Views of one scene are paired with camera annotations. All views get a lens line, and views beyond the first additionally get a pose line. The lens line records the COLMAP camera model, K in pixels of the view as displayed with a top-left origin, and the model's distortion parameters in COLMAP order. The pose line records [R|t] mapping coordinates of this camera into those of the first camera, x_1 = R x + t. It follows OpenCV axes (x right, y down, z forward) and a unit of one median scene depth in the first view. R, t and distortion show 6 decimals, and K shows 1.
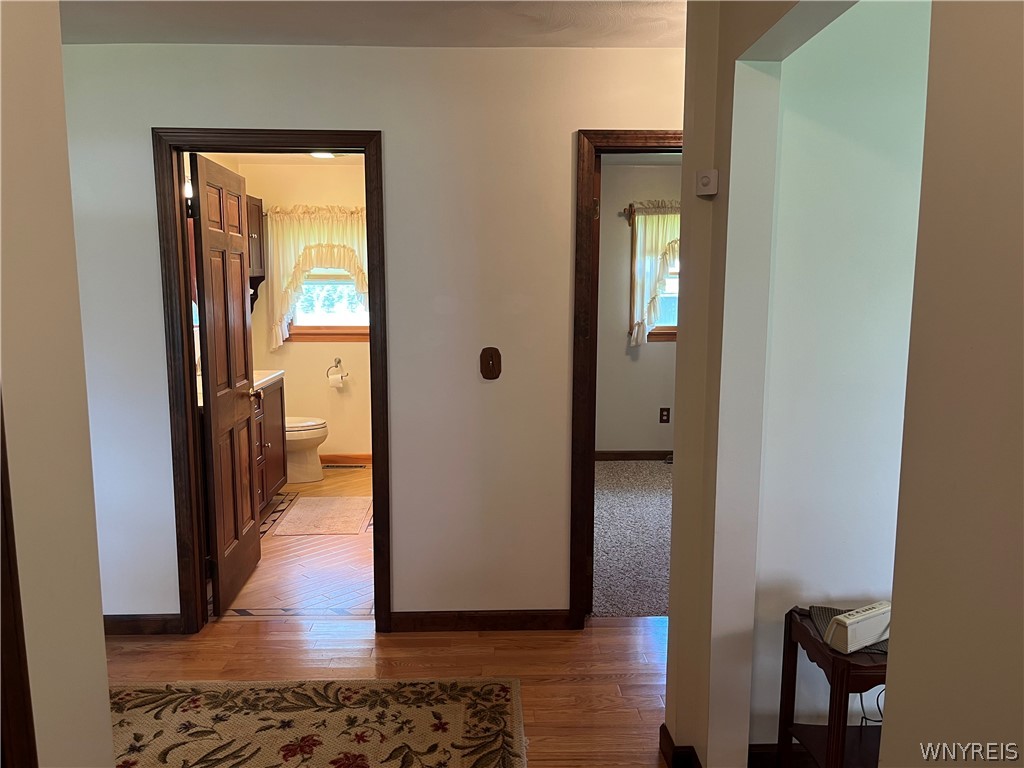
lens RADIAL K [[773.3, 0, 512.6], [0, 773.3, 386.4], [0, 0, 1]] dist [0.034925, -0.047976]
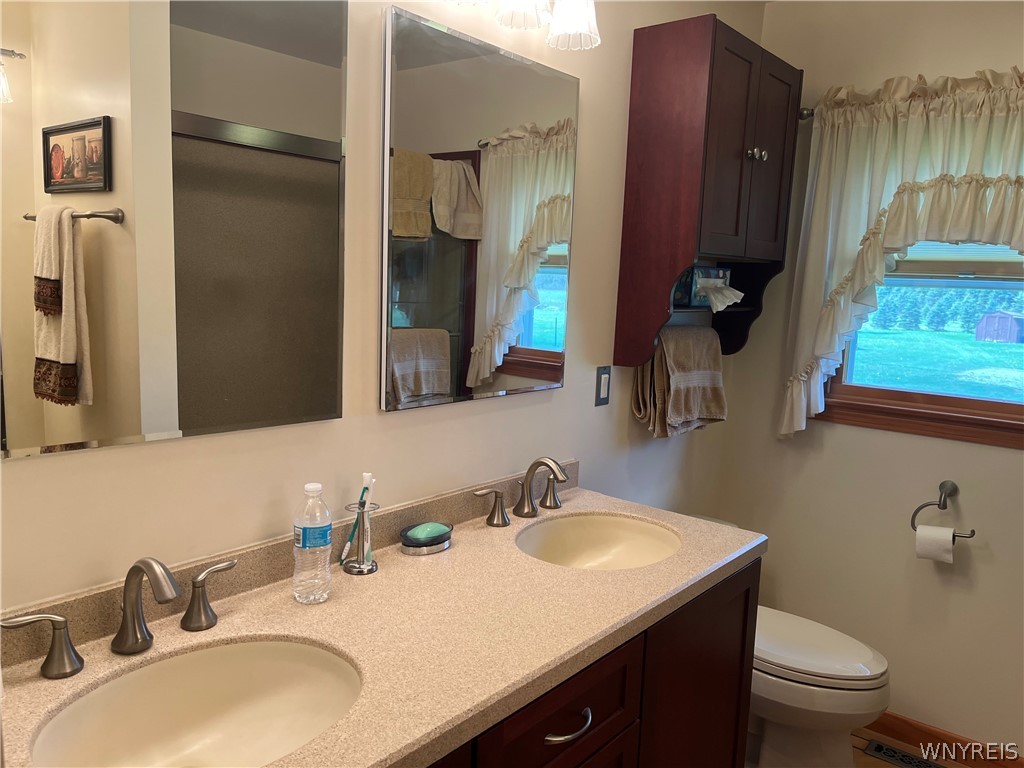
lens RADIAL K [[773.3, 0, 510.4], [0, 773.3, 387.8], [0, 0, 1]] dist [0.034925, -0.047976]
pose [[0.741277, 0.123523, -0.659735, -0.144414], [-0.129868, 0.990741, 0.039578, -0.071984], [0.658516, 0.056340, 0.750455, 0.589292]]
